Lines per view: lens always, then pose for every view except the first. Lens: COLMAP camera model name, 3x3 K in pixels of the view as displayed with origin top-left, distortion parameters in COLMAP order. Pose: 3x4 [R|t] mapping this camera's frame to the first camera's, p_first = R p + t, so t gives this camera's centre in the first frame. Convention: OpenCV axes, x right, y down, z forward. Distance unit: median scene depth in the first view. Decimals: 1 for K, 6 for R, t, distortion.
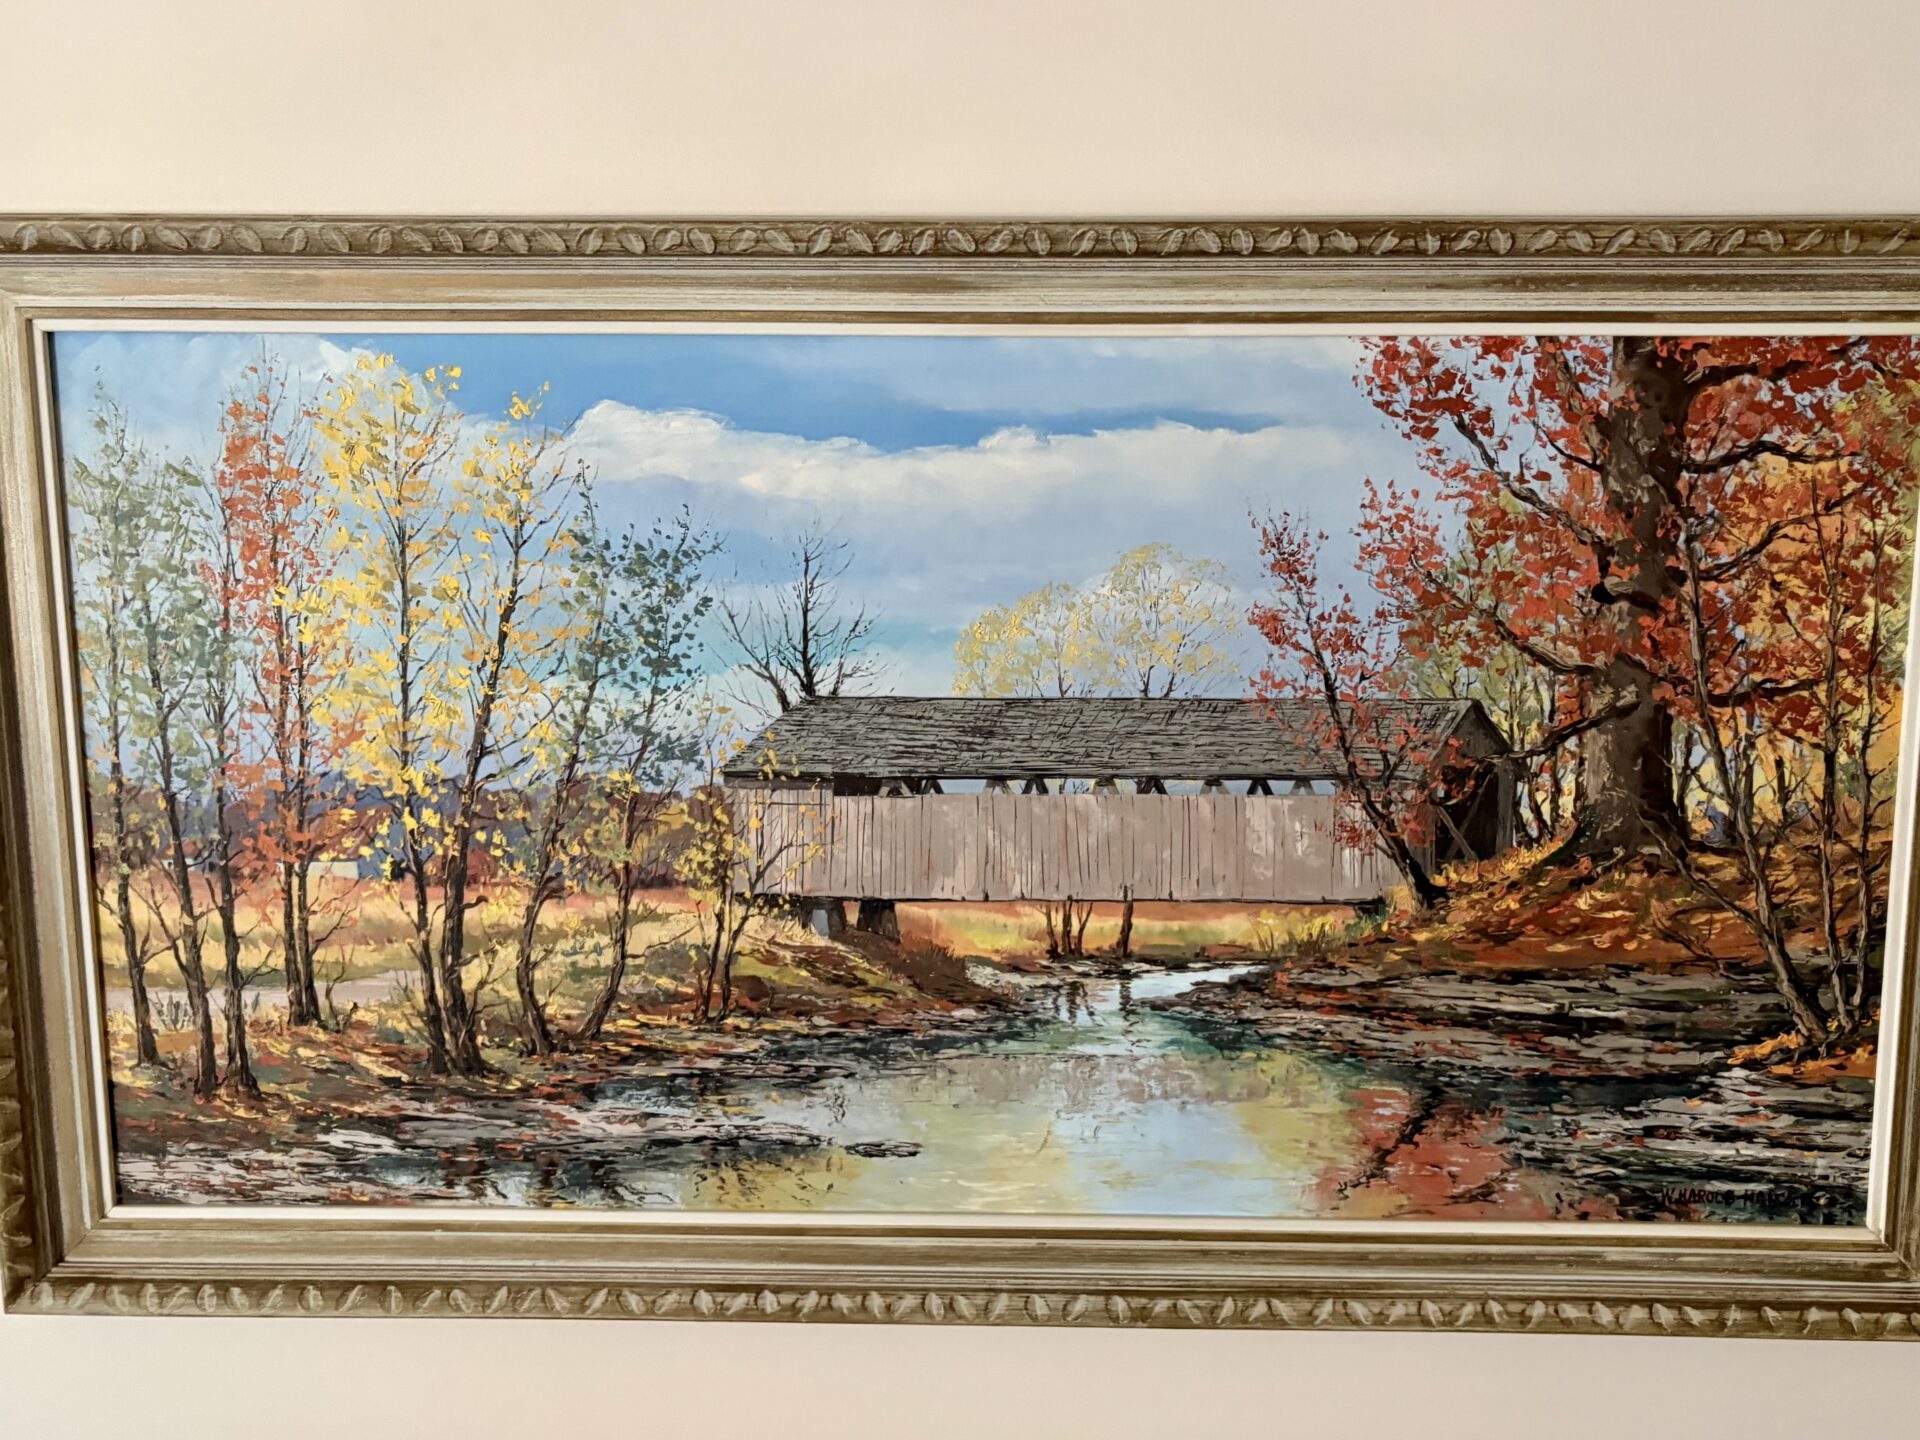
lens RADIAL K [[1445.2, 0, 960.0], [0, 1445.2, 719.9], [0, 0, 1]] dist [0.022415, -0.007086]
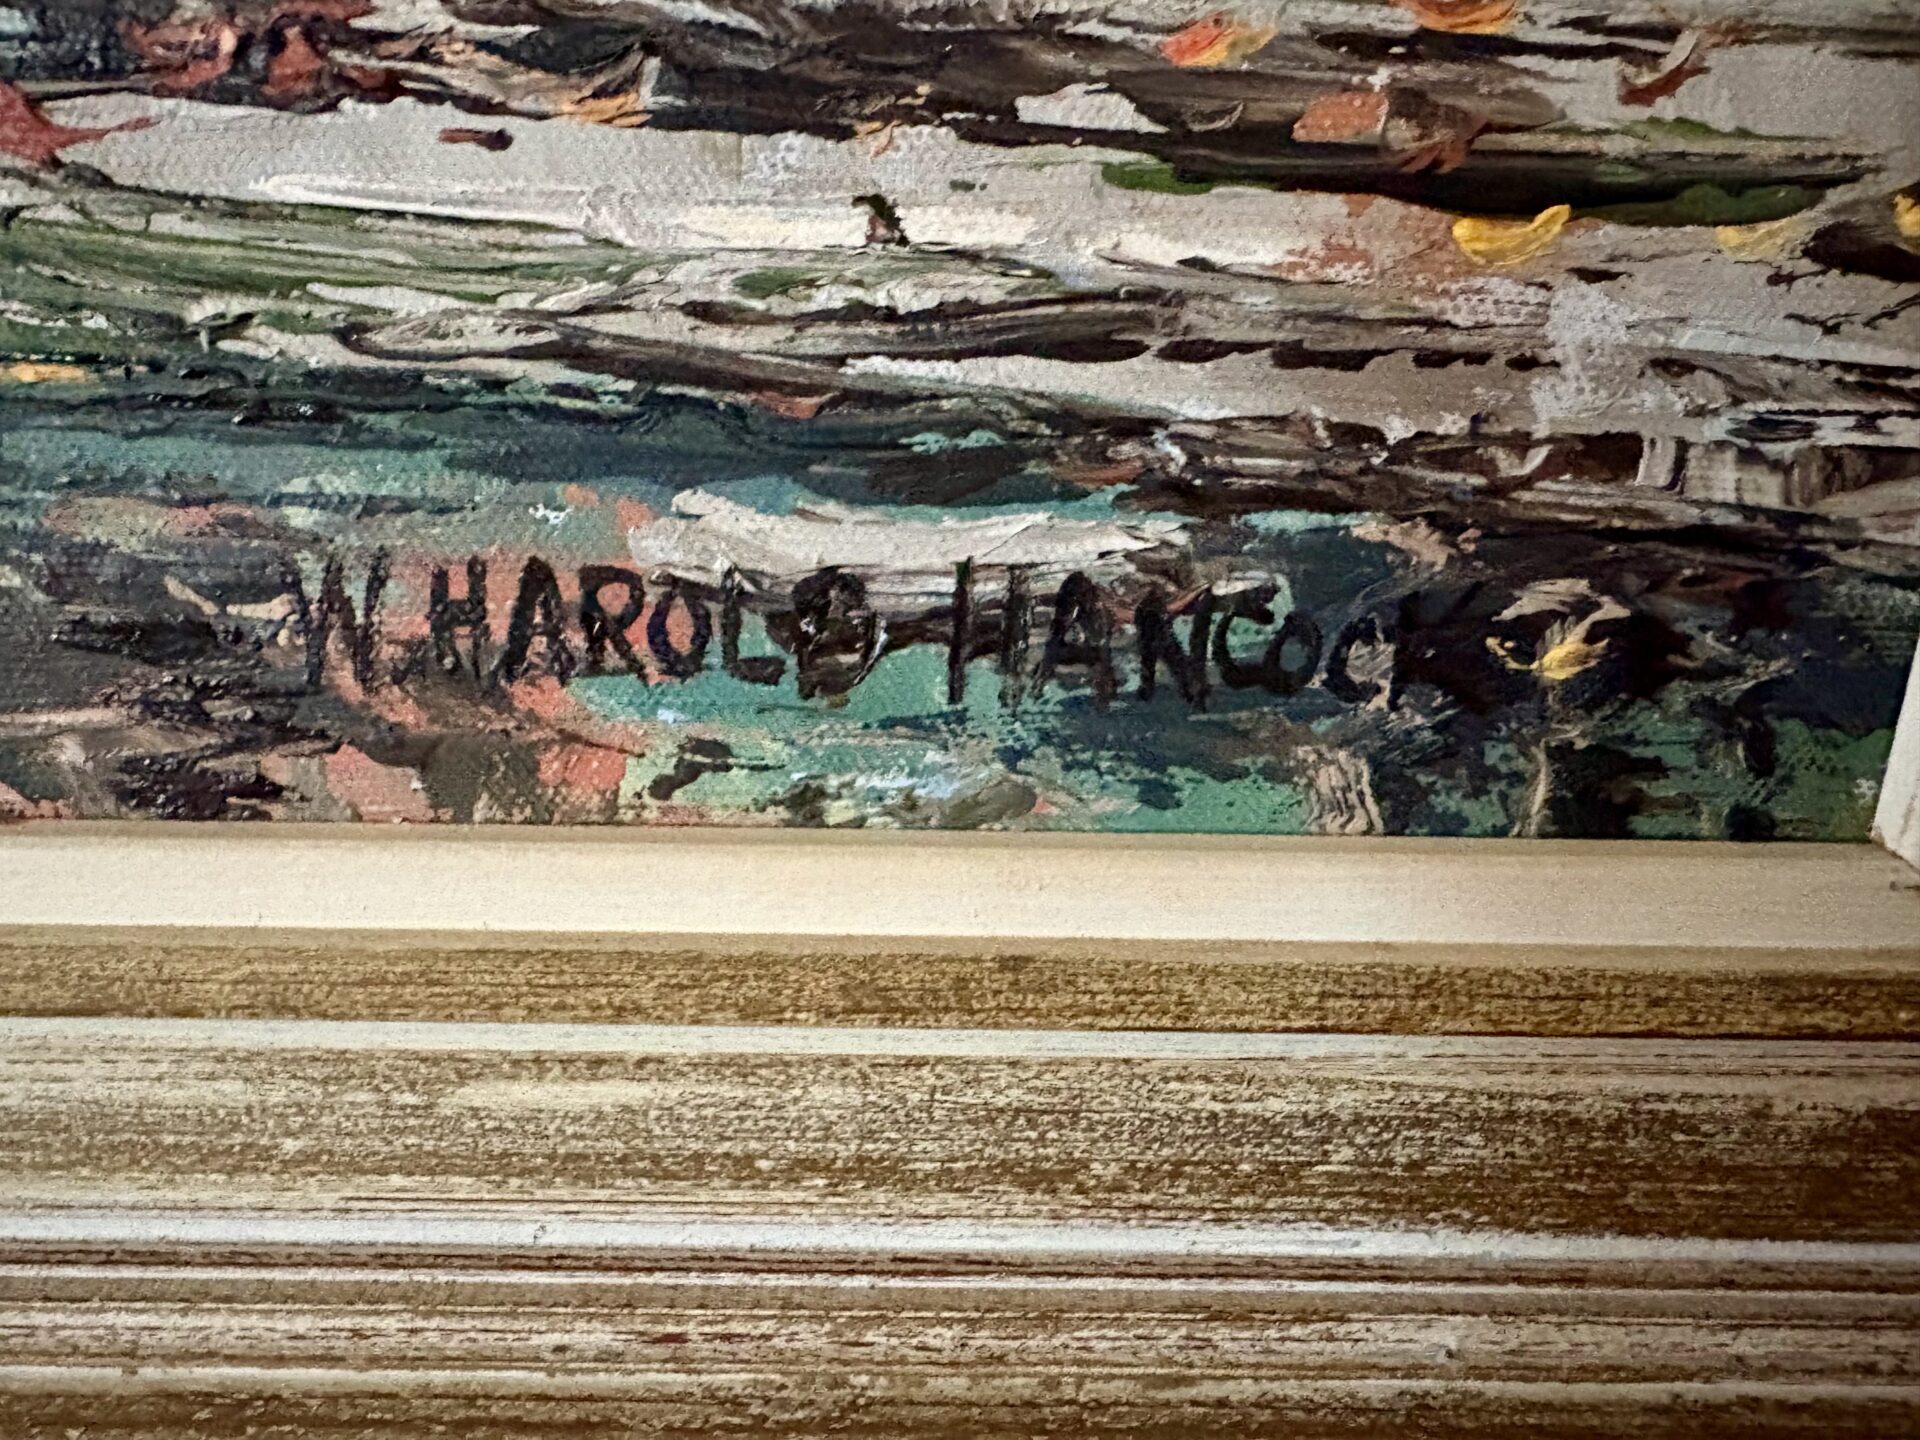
lens RADIAL K [[1445.2, 0, 959.6], [0, 1445.2, 721.1], [0, 0, 1]] dist [0.022415, -0.007086]
pose [[0.998772, 0.002493, 0.049474, 0.534008], [-0.013399, 0.975099, 0.221363, 0.308974], [-0.047691, -0.221754, 0.973936, 0.880557]]
